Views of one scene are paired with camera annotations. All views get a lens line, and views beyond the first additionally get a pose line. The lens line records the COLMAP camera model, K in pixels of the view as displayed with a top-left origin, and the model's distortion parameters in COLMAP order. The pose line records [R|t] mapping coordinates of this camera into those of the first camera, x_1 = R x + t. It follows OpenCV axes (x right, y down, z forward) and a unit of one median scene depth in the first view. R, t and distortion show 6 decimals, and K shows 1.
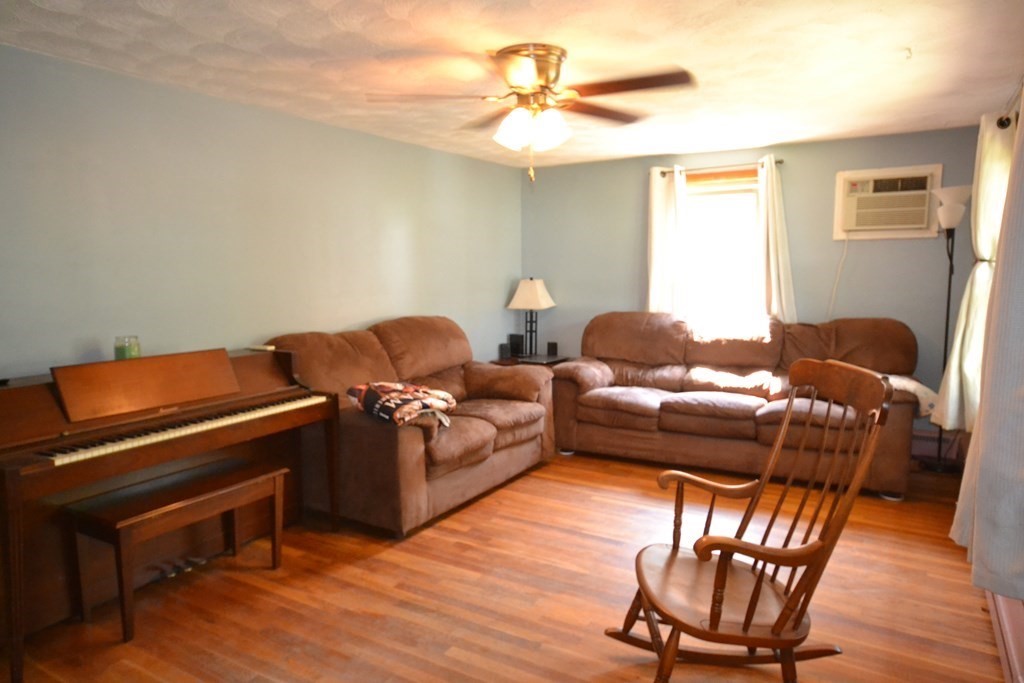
lens RADIAL K [[679.6, 0, 510.5], [0, 679.6, 341.4], [0, 0, 1]] dist [0.010320, 0.005997]
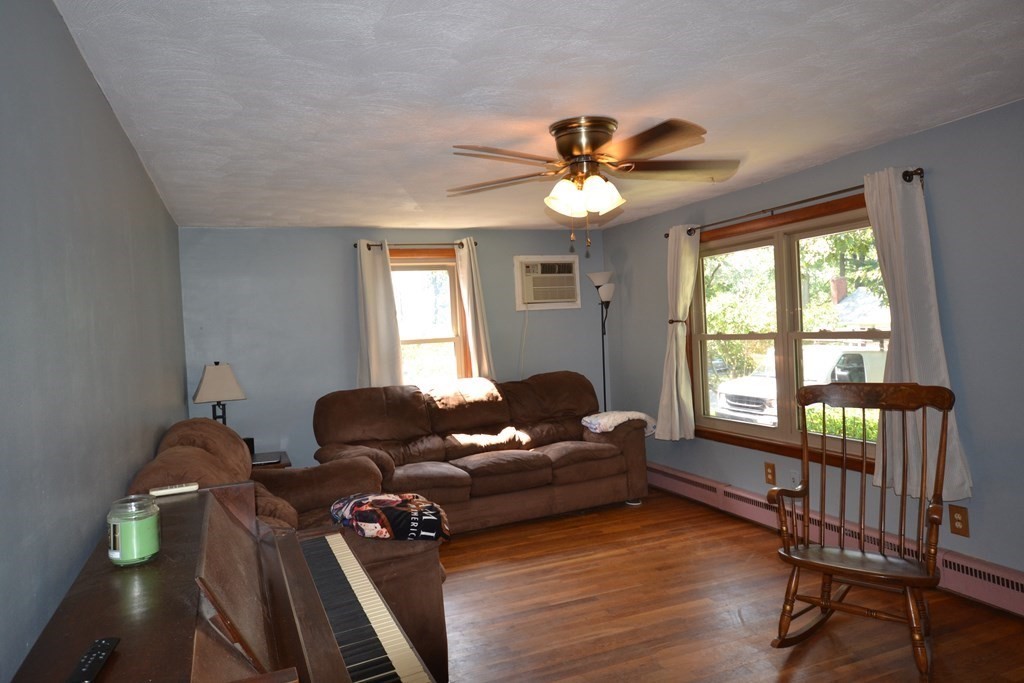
lens RADIAL K [[679.6, 0, 518.9], [0, 679.6, 342.0], [0, 0, 1]] dist [0.010320, 0.005997]
pose [[0.590678, -0.042569, 0.805784, -0.520546], [0.137302, 0.989347, -0.048383, -0.037768], [-0.795140, 0.139215, 0.590230, 0.310488]]
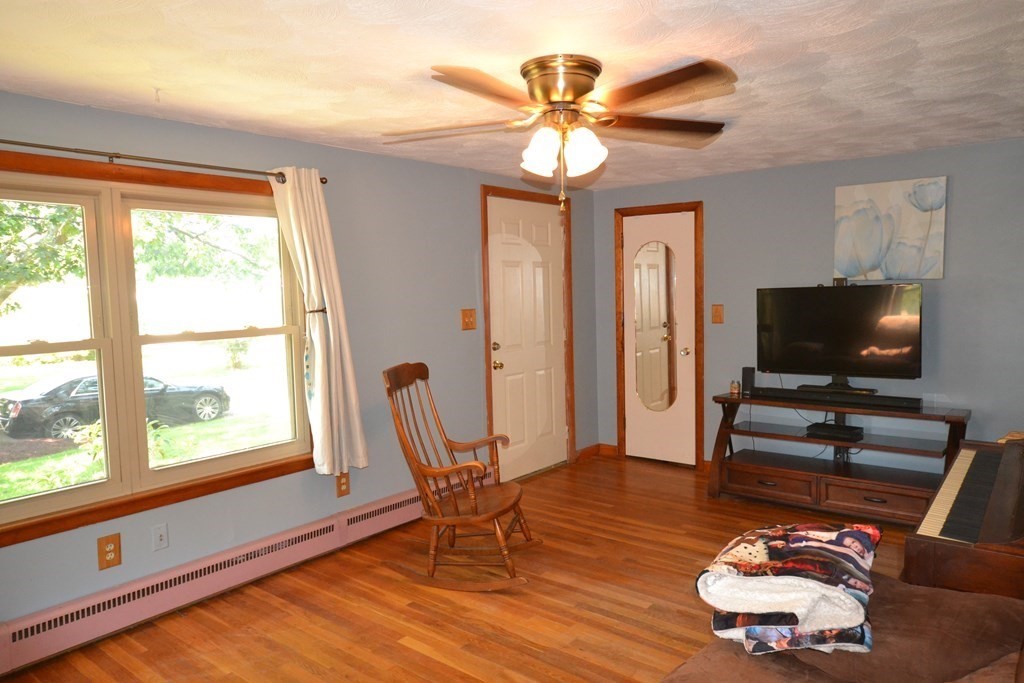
lens RADIAL K [[679.6, 0, 520.0], [0, 679.6, 341.6], [0, 0, 1]] dist [0.010320, 0.005997]
pose [[-0.991513, 0.021761, 0.128173, -0.013622], [0.044292, 0.983452, 0.175669, -0.136566], [-0.122230, 0.179855, -0.976070, 1.148027]]
